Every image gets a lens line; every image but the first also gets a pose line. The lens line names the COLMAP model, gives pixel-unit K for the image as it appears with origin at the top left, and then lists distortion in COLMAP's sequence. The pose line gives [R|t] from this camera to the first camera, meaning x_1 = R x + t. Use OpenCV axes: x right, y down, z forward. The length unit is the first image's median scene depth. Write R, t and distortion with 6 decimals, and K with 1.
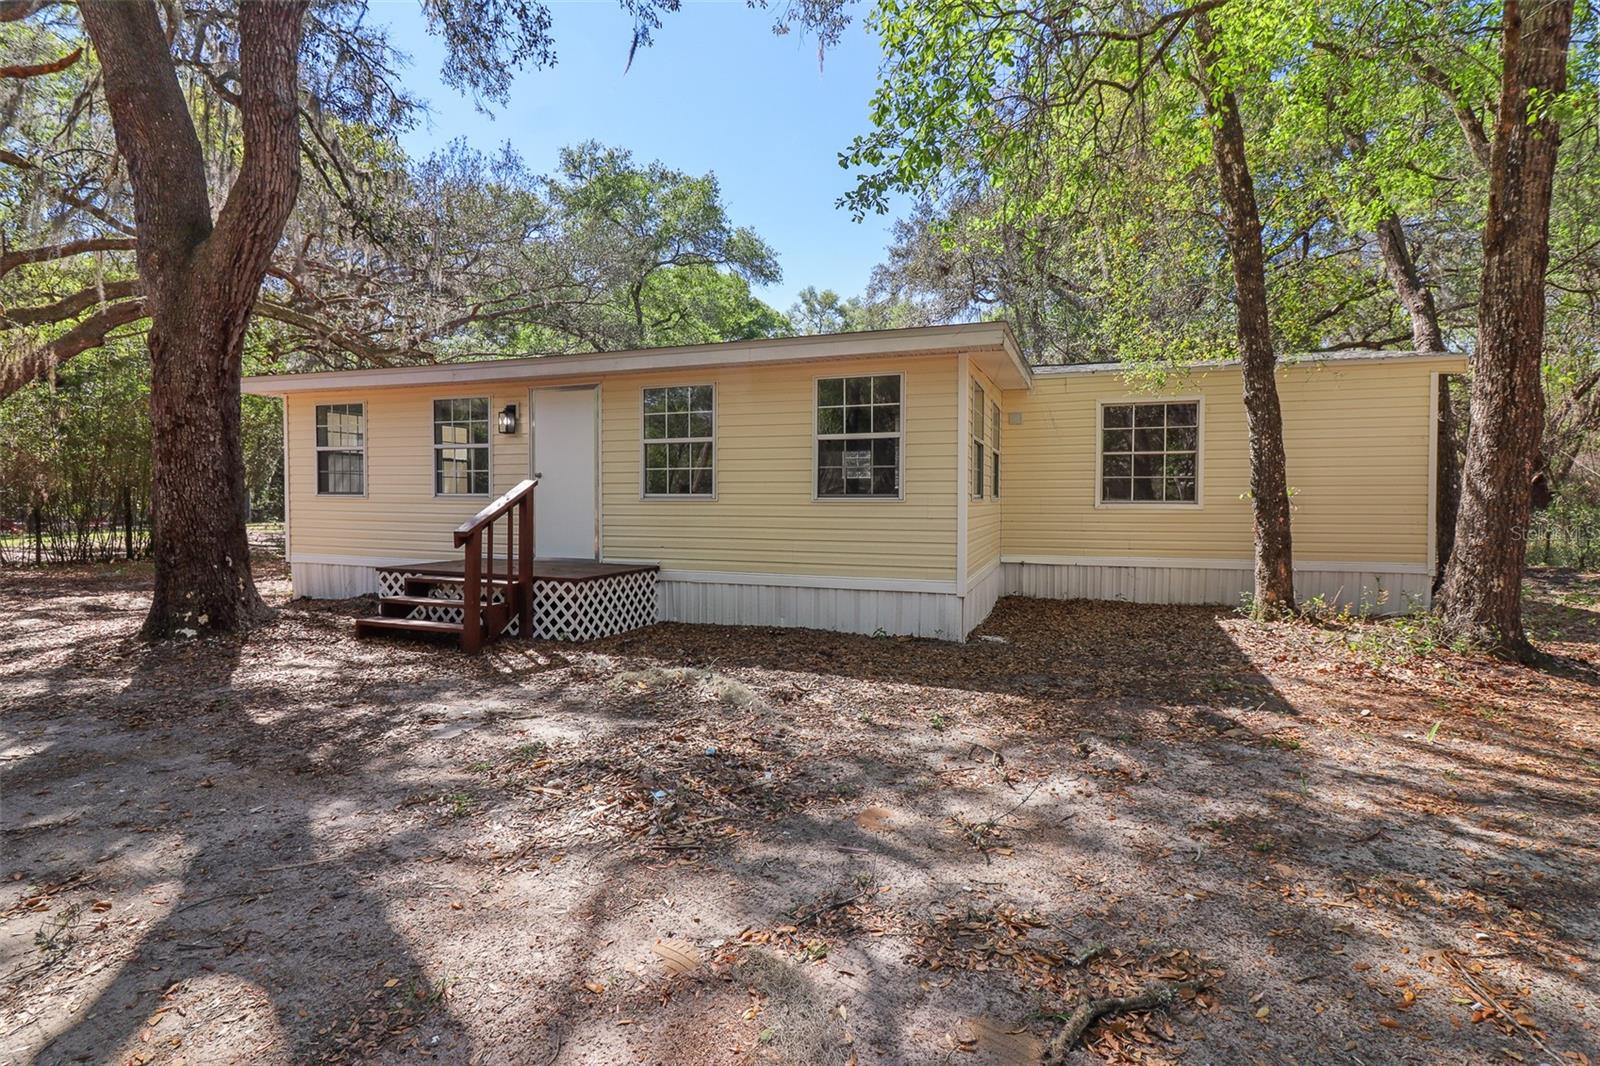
lens RADIAL K [[749.2, 0, 806.8], [0, 749.2, 503.0], [0, 0, 1]] dist [0.000155, -0.011889]
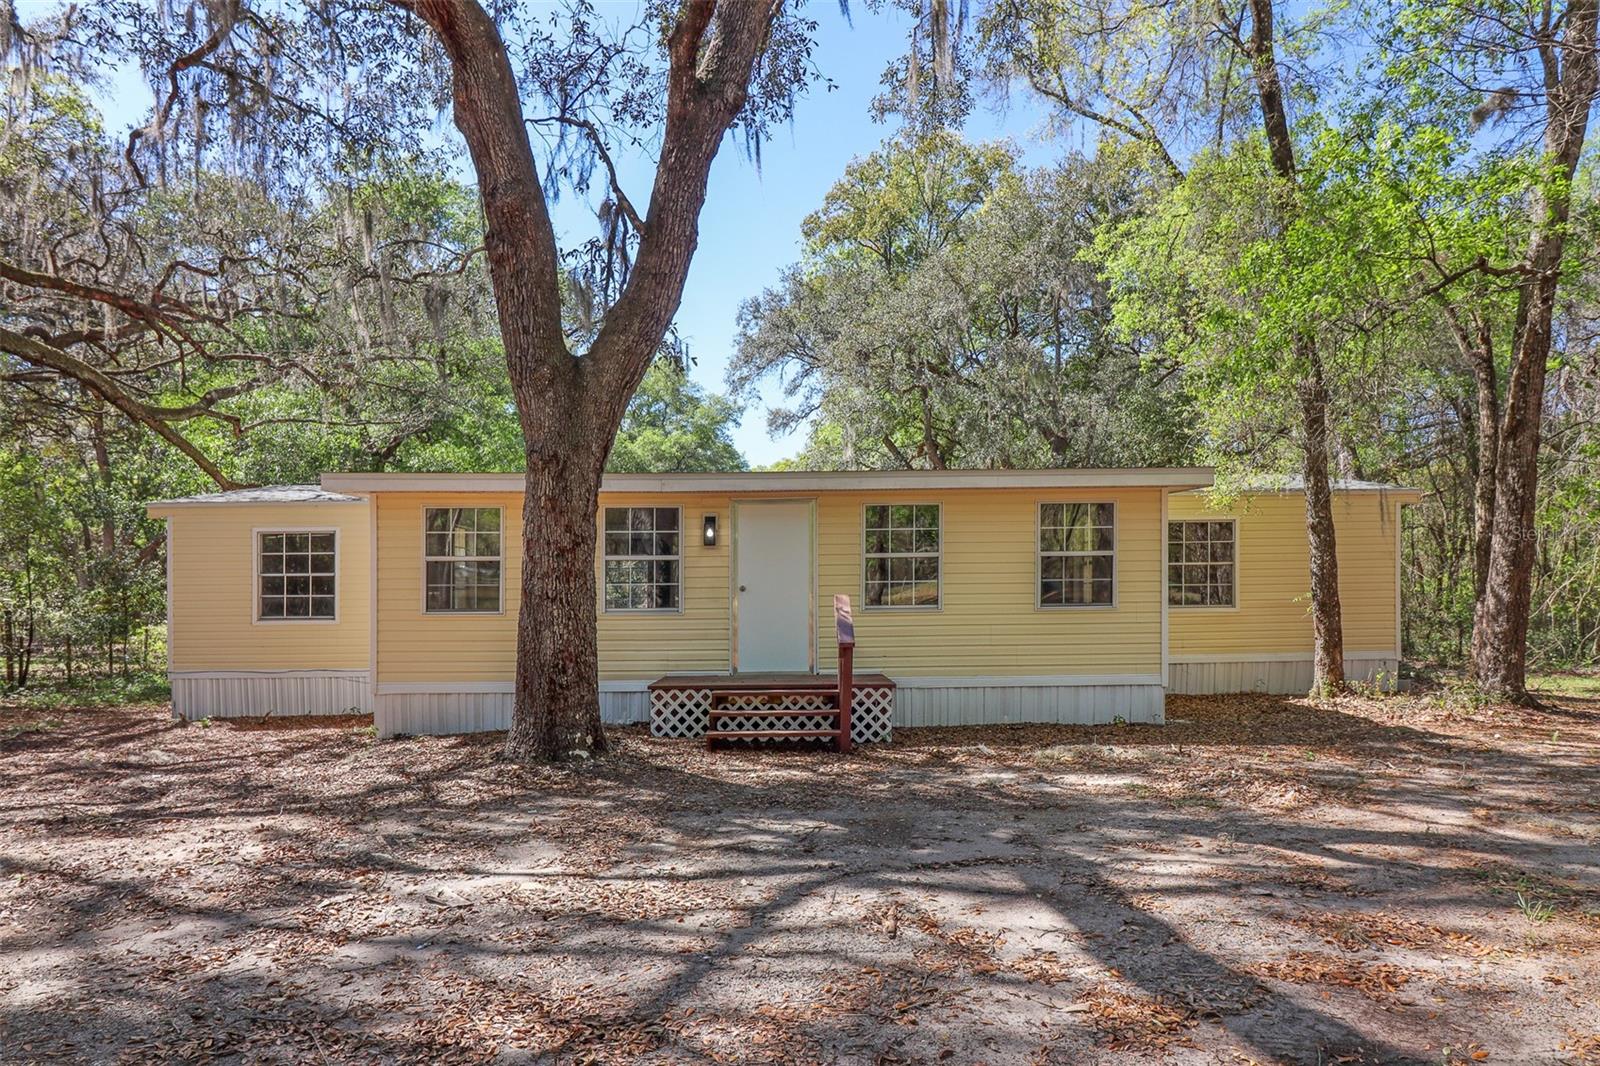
lens RADIAL K [[1015.2, 0, 802.5], [0, 1015.2, 599.6], [0, 0, 1]] dist [-0.000861, -0.000060]
pose [[0.932522, -0.012589, 0.360895, -0.875736], [0.016490, 0.999834, -0.007733, -0.012465], [-0.360737, 0.013163, 0.932575, -0.306493]]
